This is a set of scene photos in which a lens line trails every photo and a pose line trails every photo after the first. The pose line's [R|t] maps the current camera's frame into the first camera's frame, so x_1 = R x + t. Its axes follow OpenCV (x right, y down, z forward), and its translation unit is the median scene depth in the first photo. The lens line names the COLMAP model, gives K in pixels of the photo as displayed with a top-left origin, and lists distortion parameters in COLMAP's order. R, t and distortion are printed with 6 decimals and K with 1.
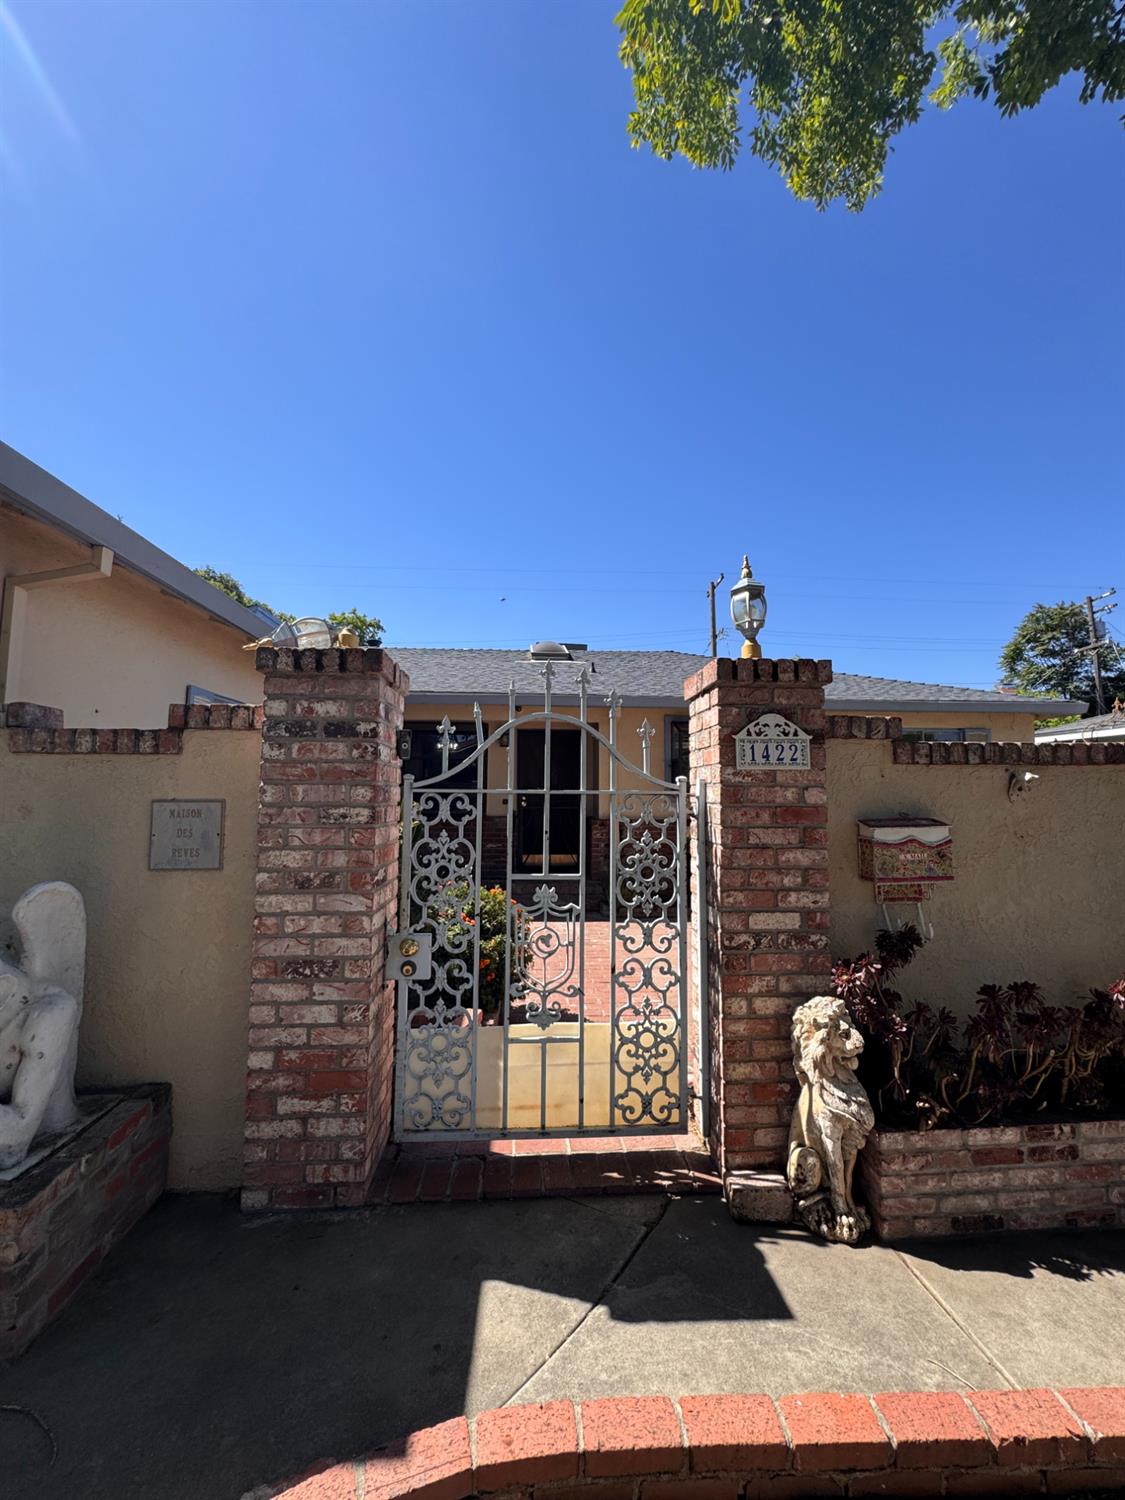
lens RADIAL K [[596.6, 0, 562.5], [0, 596.6, 750.0], [0, 0, 1]] dist [-0.001795, -0.000184]
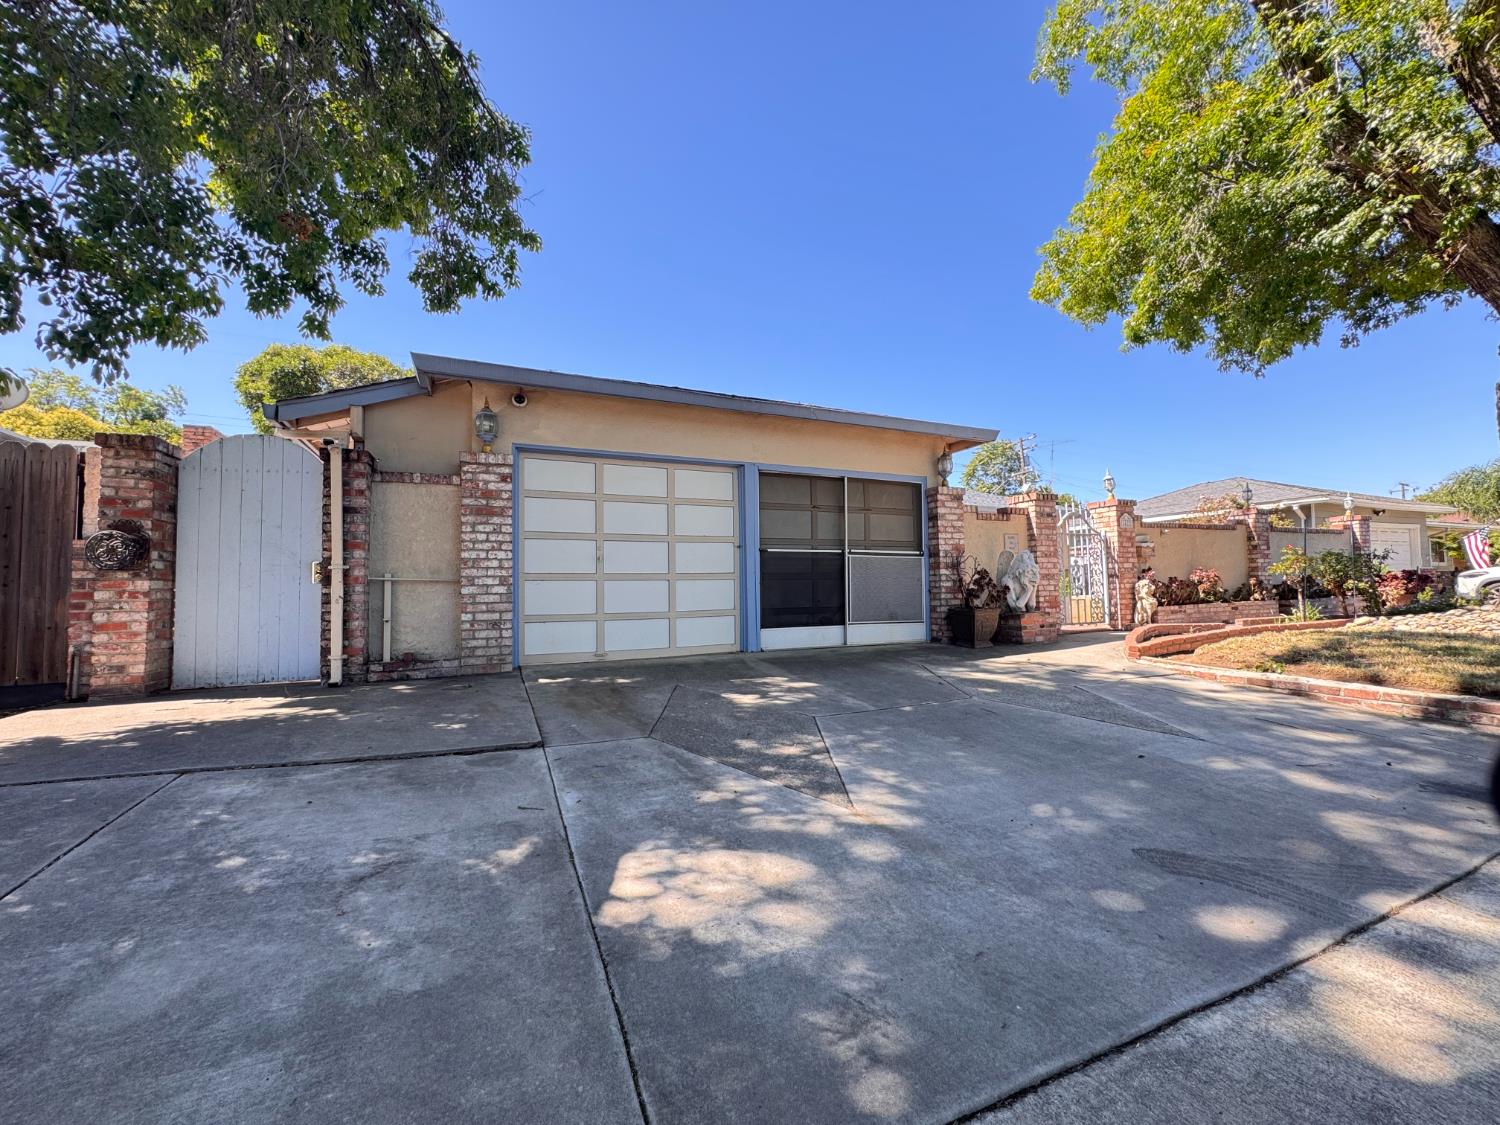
lens RADIAL K [[596.6, 0, 750.0], [0, 596.6, 562.5], [0, 0, 1]] dist [-0.001795, -0.000184]
pose [[0.935428, -0.007290, 0.353443, -3.363205], [-0.003429, 0.999553, 0.029691, 0.155290], [-0.353501, -0.028986, 0.934985, -1.805436]]
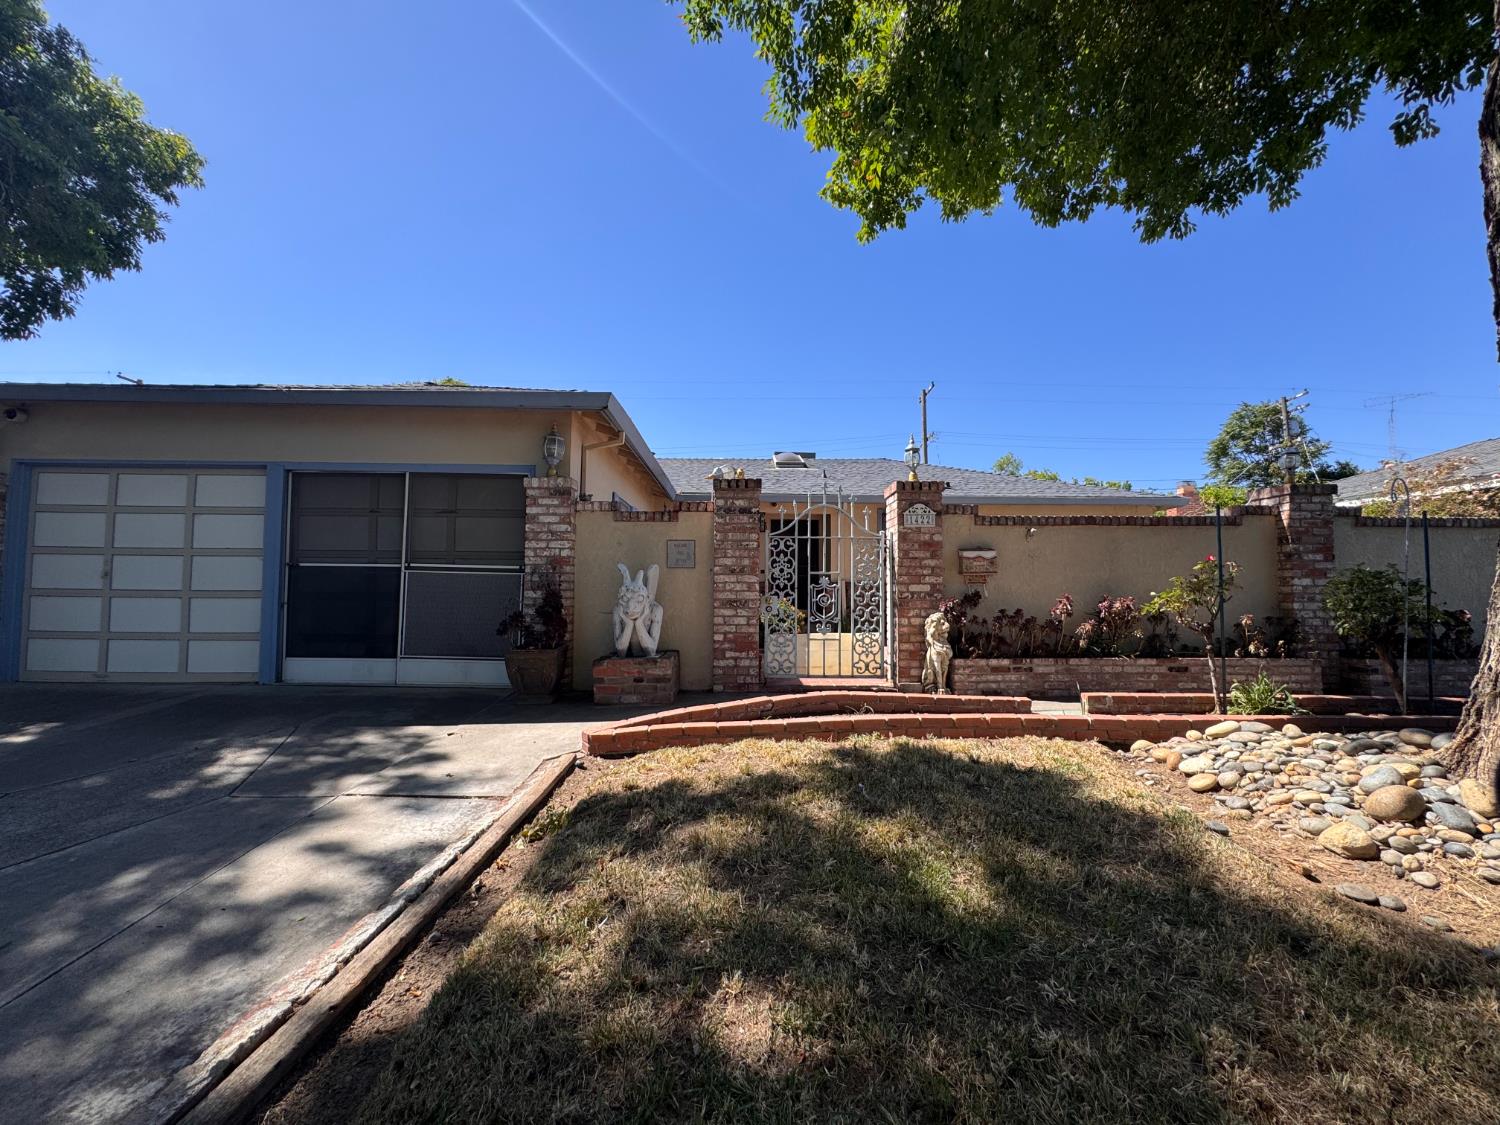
lens RADIAL K [[596.6, 0, 750.0], [0, 596.6, 562.5], [0, 0, 1]] dist [-0.001795, -0.000184]
pose [[0.998911, -0.001816, -0.046626, -0.225519], [0.002965, 0.999693, 0.024590, 0.117221], [0.046567, -0.024701, 0.998610, -1.466563]]
